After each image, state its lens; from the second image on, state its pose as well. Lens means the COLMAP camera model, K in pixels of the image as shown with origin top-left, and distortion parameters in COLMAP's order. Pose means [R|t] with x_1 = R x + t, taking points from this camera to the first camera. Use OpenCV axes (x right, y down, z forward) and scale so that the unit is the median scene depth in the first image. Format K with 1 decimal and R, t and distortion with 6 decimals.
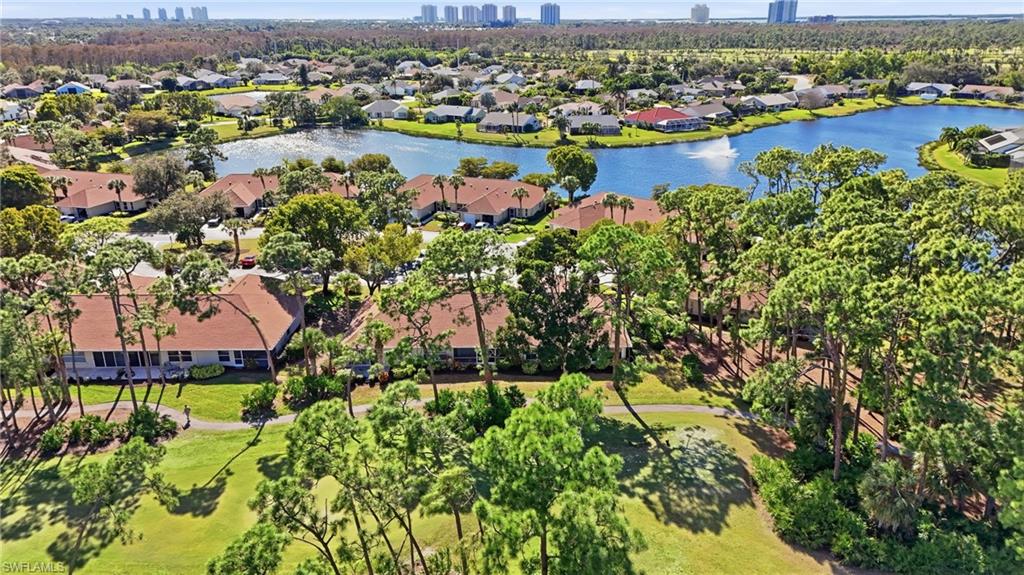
lens RADIAL K [[739.8, 0, 512.0], [0, 739.8, 287.5], [0, 0, 1]] dist [0.067656, -0.066186]
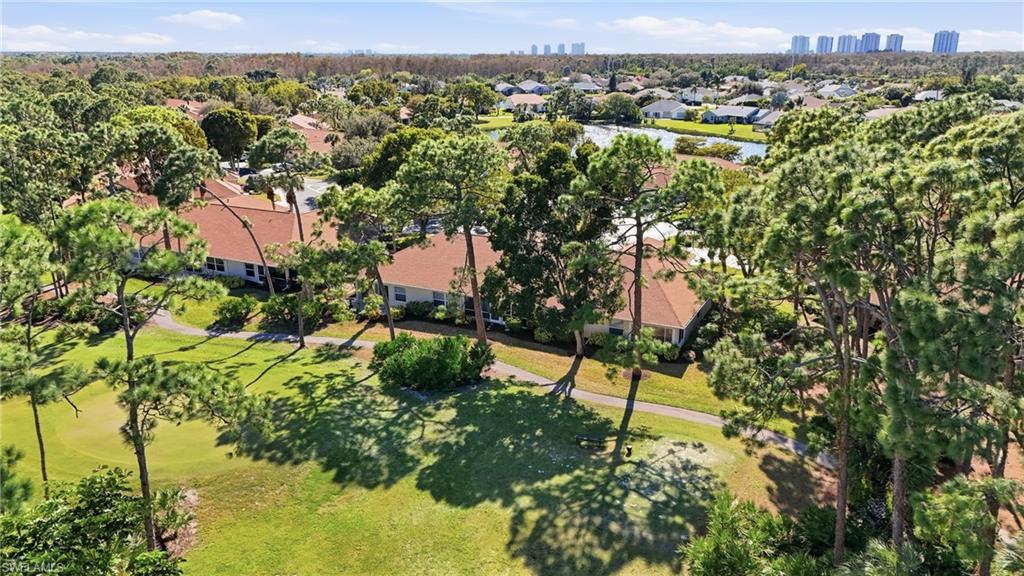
lens RADIAL K [[739.8, 0, 512.0], [0, 739.8, 288.0], [0, 0, 1]] dist [0.067656, -0.066186]
pose [[0.897986, 0.134402, -0.418996, 0.137186], [-0.150549, 0.988587, -0.005543, 0.031665], [0.413469, 0.068057, 0.907971, 0.132618]]
